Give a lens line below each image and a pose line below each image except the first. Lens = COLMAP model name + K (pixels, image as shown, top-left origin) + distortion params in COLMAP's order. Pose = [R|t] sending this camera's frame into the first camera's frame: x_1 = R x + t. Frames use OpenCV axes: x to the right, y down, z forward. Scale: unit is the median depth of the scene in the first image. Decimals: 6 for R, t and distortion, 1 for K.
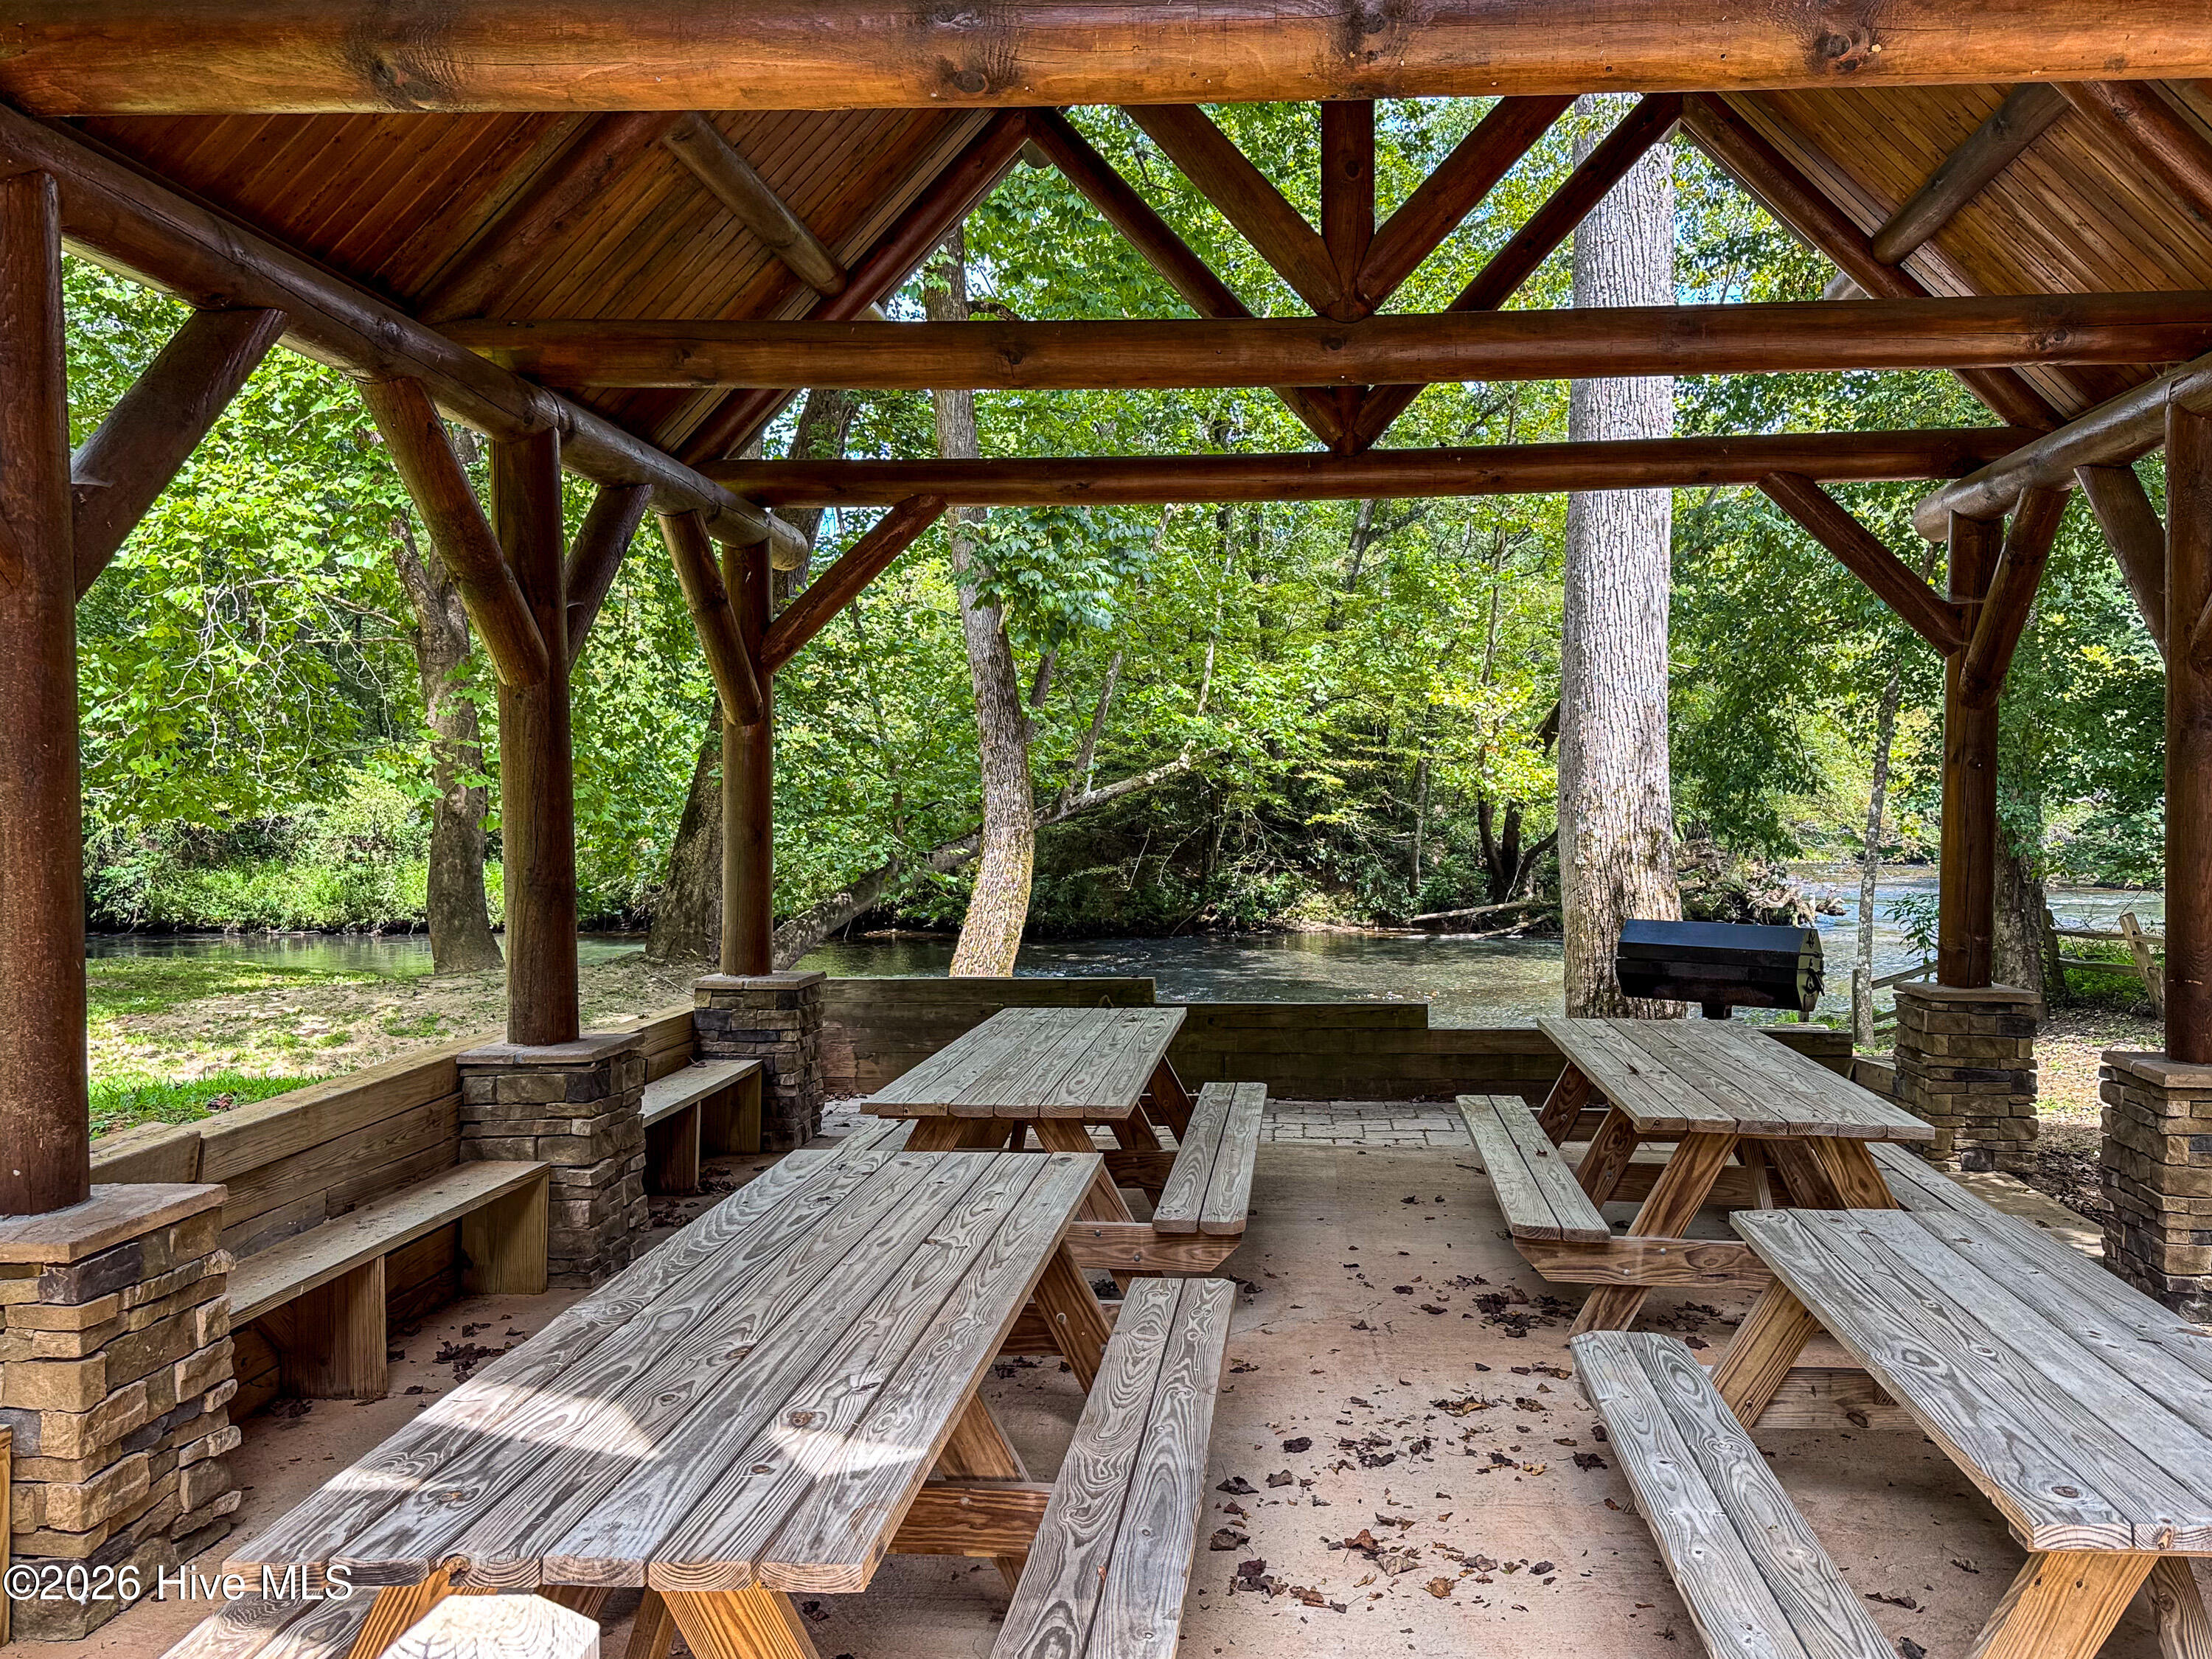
lens RADIAL K [[1709.1, 0, 1164.6], [0, 1709.1, 874.2], [0, 0, 1]] dist [-0.014744, -0.022295]
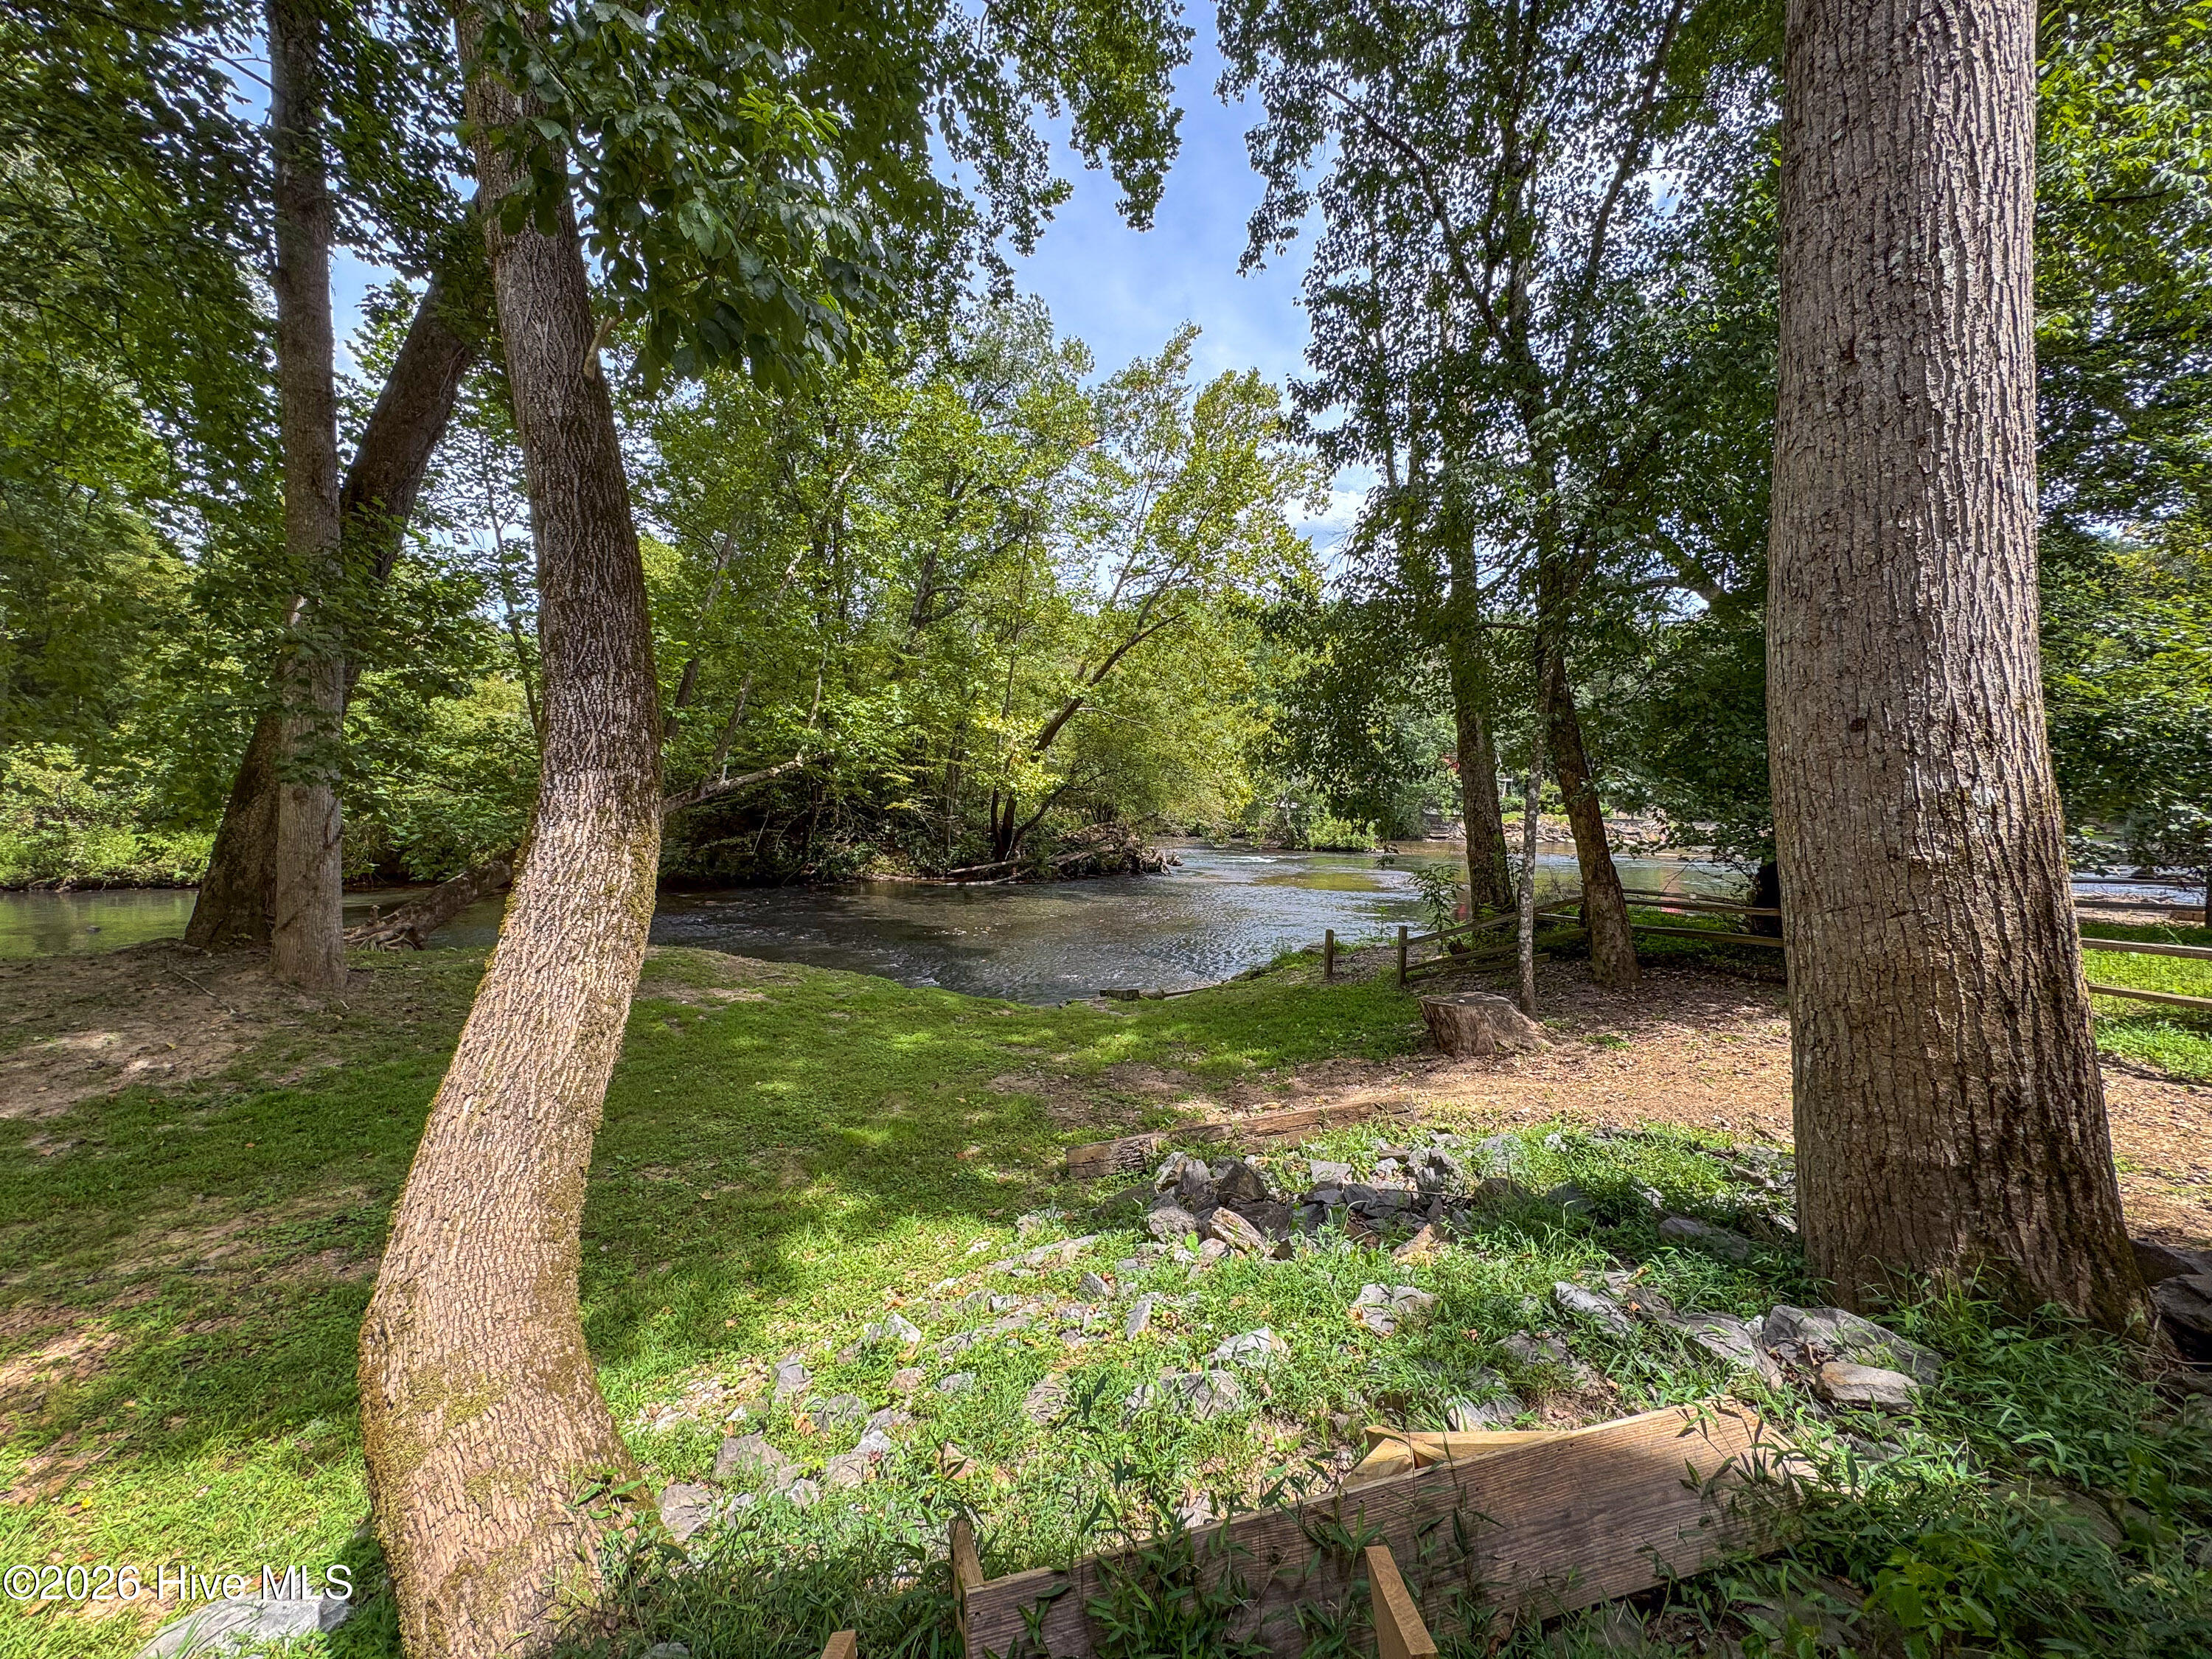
lens RADIAL K [[890.6, 0, 1105.7], [0, 890.6, 838.1], [0, 0, 1]] dist [-0.006352, -0.000362]
pose [[0.932141, 0.004547, 0.362068, -0.055692], [-0.003685, 0.999988, -0.003072, -0.009958], [-0.362077, 0.001529, 0.932147, 0.793867]]
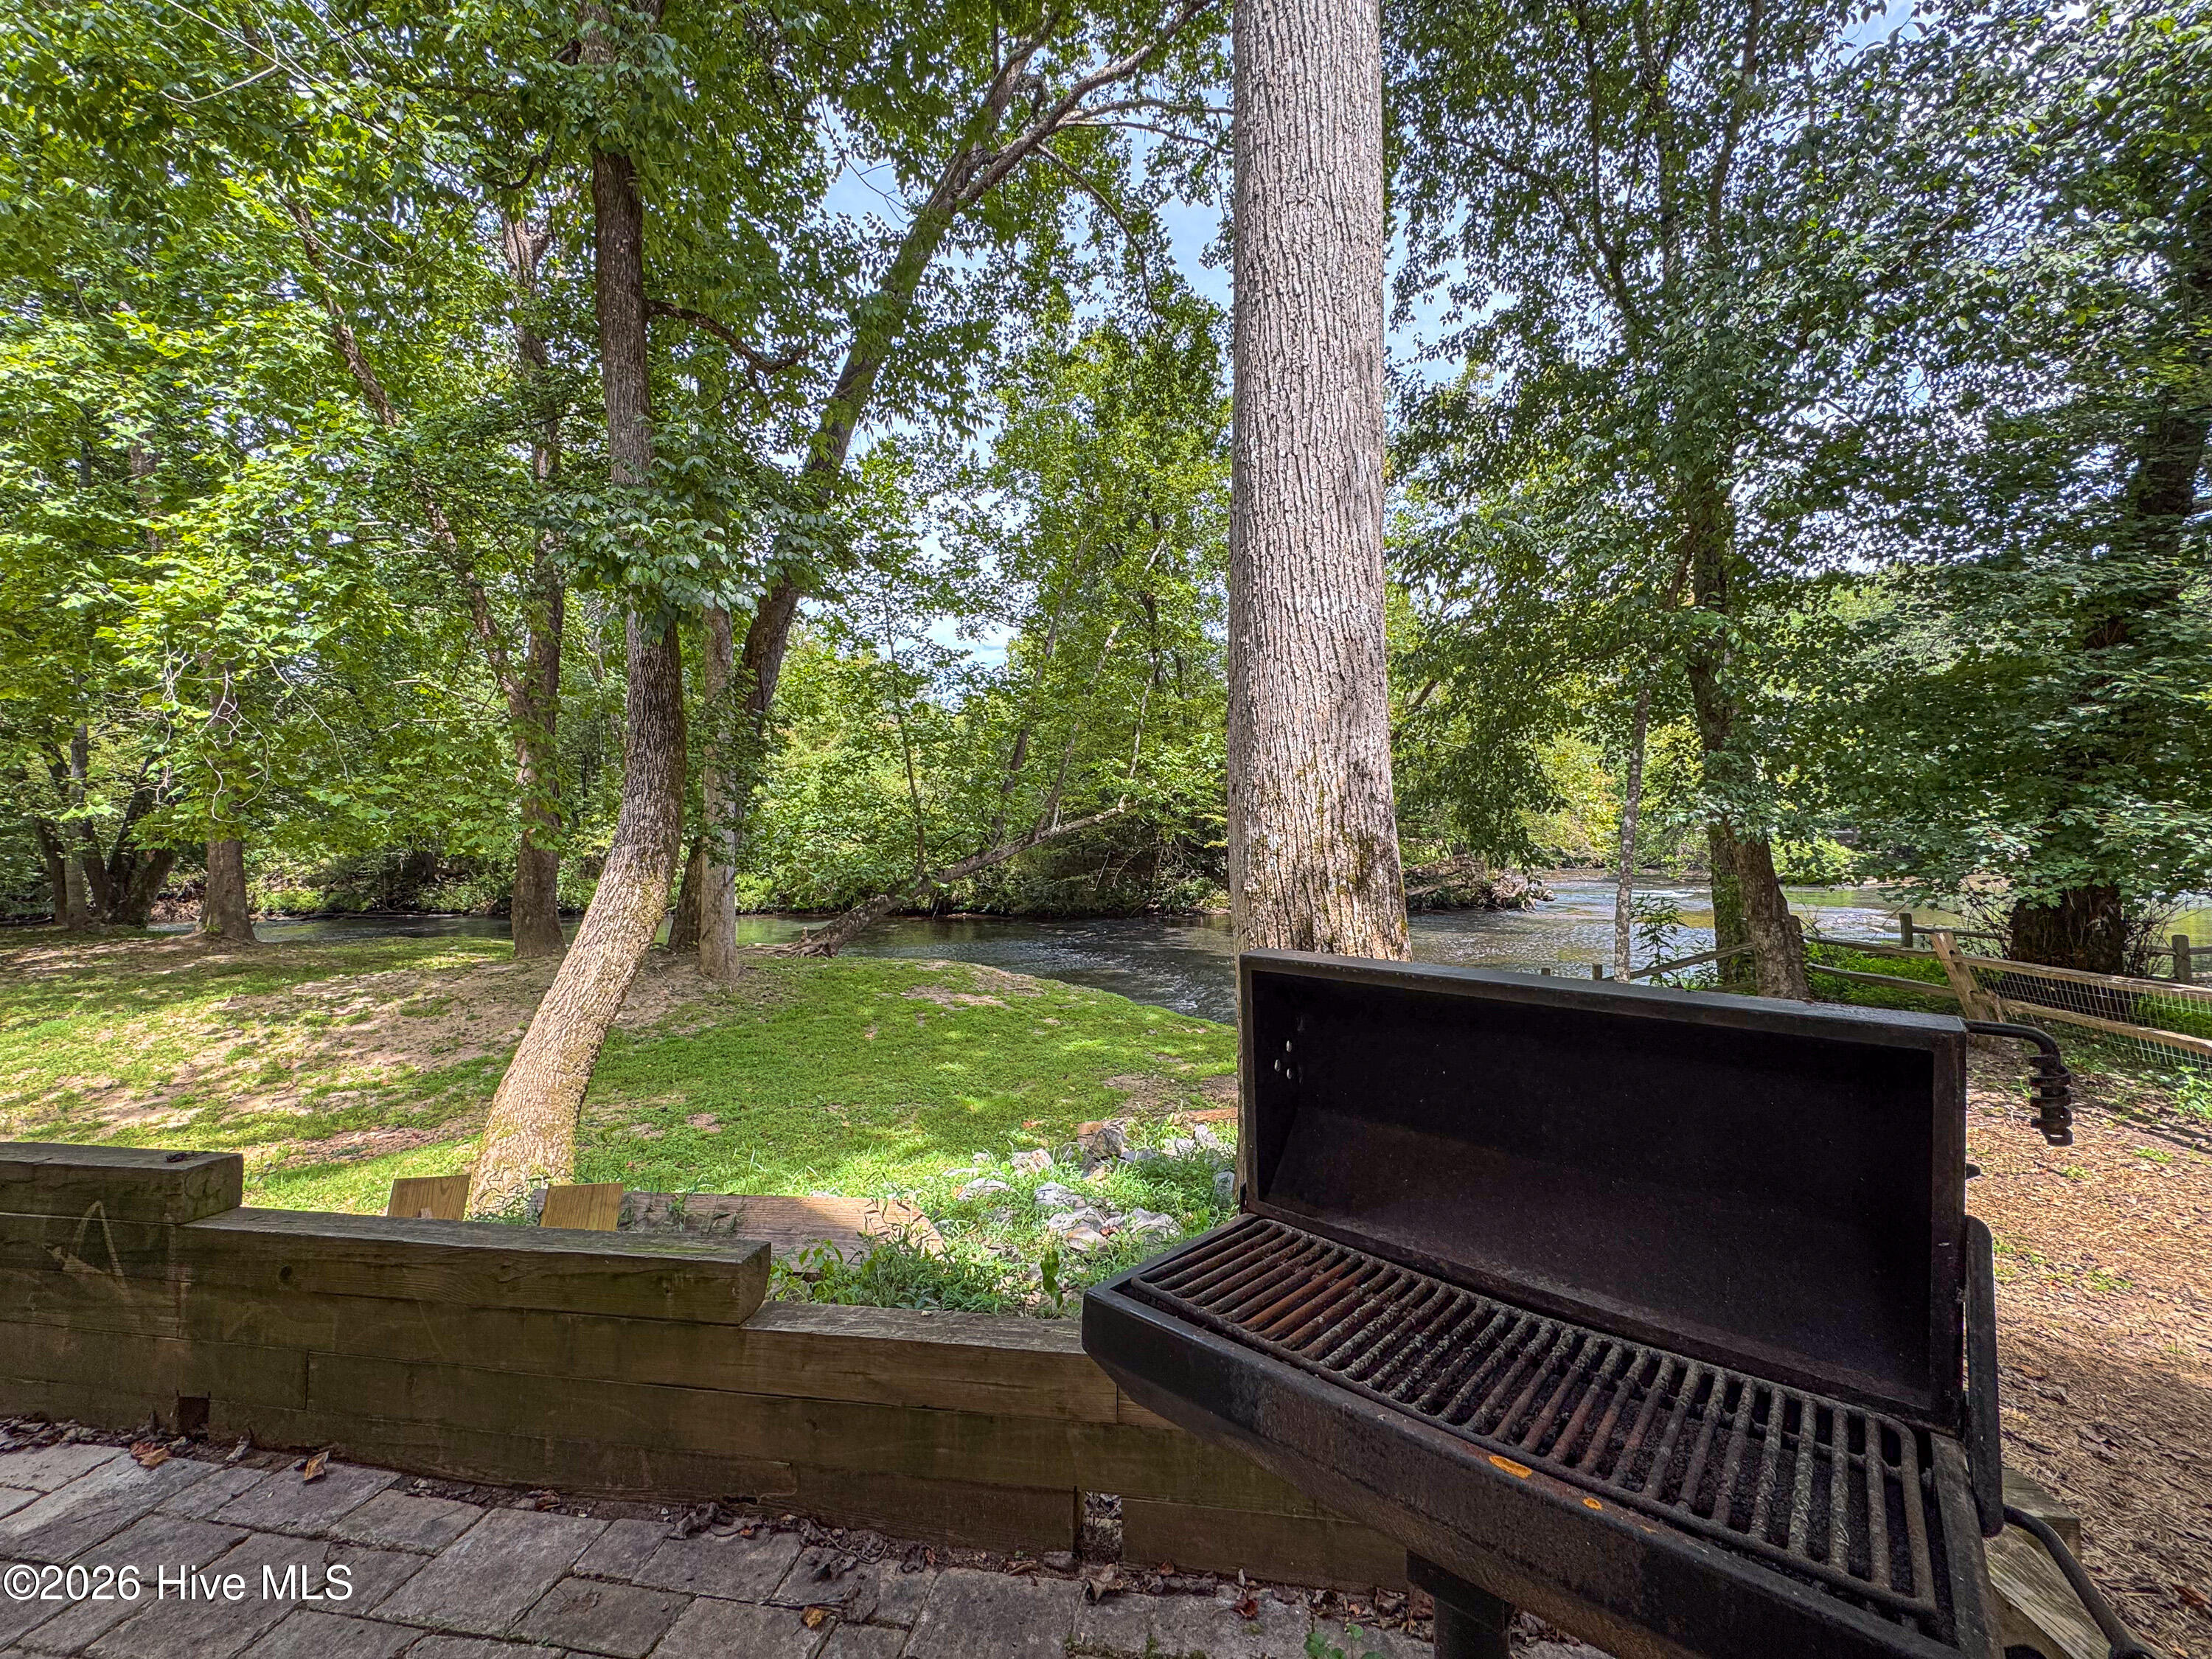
lens RADIAL K [[890.6, 0, 1099.0], [0, 890.6, 833.4], [0, 0, 1]] dist [-0.006352, -0.000362]
pose [[0.996030, -0.012900, -0.088082, 0.201794], [0.008638, 0.998781, -0.048596, -0.010777], [0.088601, 0.047642, 0.994927, 0.618783]]
